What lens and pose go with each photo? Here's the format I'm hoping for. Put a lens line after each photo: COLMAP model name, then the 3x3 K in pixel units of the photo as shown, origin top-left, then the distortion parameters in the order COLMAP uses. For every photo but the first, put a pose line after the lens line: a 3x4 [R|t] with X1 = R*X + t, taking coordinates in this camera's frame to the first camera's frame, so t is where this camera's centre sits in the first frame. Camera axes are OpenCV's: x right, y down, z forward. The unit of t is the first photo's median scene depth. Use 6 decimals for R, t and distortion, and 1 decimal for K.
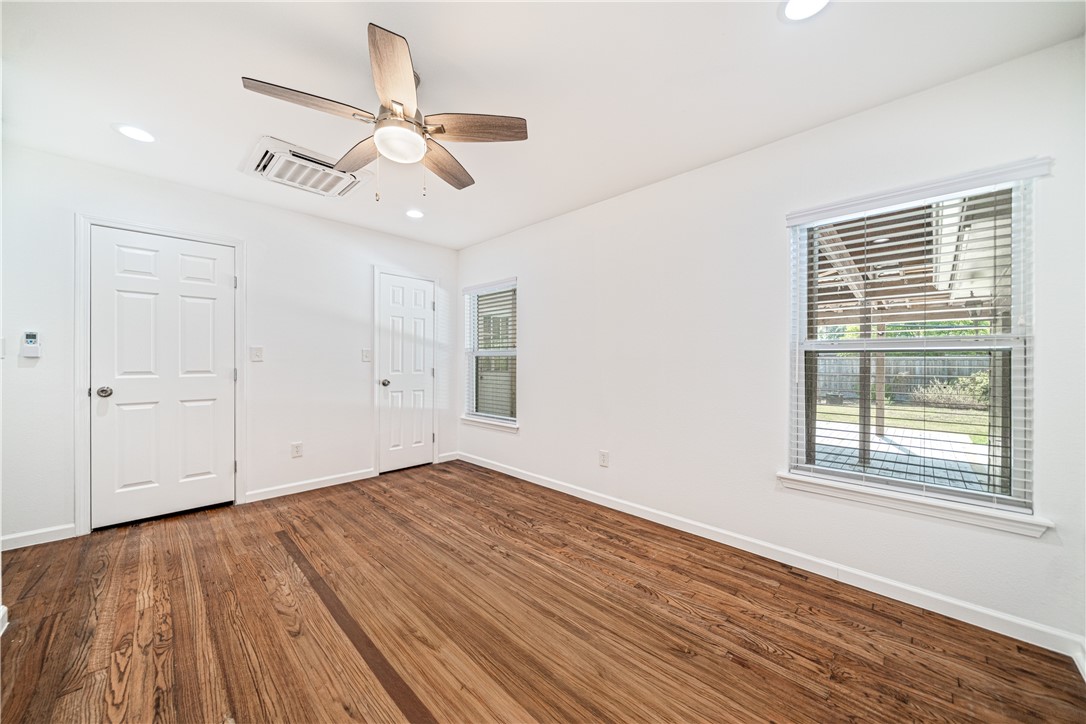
lens RADIAL K [[403.5, 0, 542.5], [0, 403.5, 358.7], [0, 0, 1]] dist [0.000023, -0.000022]
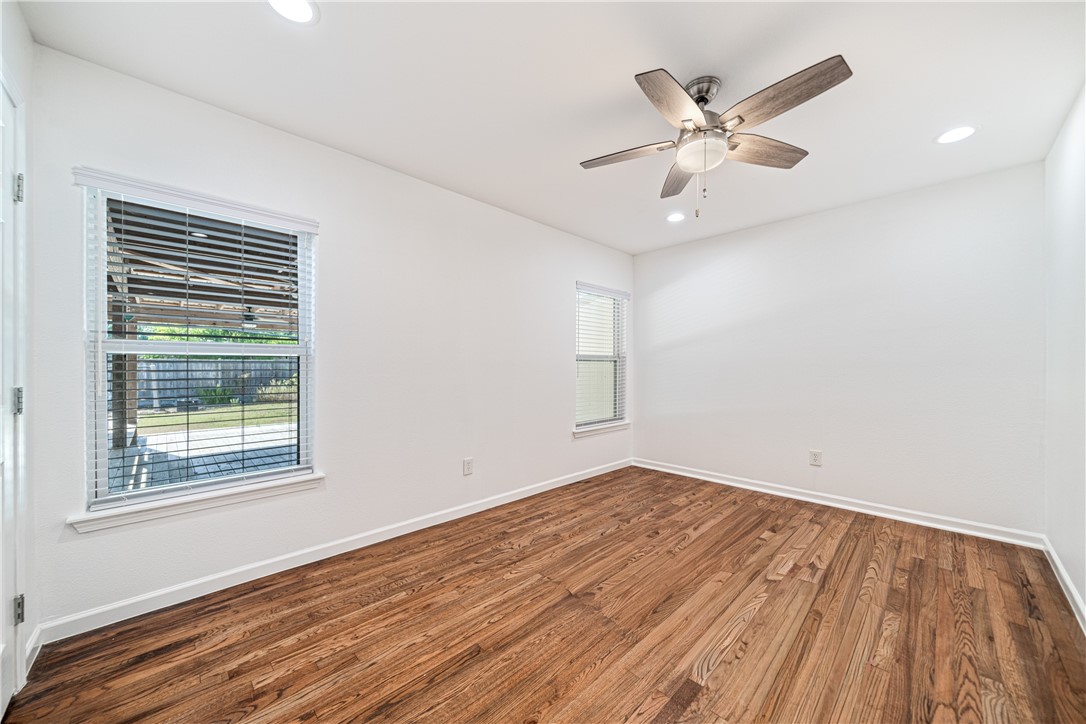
lens RADIAL K [[397.9, 0, 539.7], [0, 397.9, 372.4], [0, 0, 1]] dist [-0.000929, -0.000116]
pose [[0.011879, -0.019656, 0.999736, -0.866928], [-0.001598, 0.999805, 0.019677, 0.000971], [-0.999928, -0.001831, 0.011845, 0.885532]]
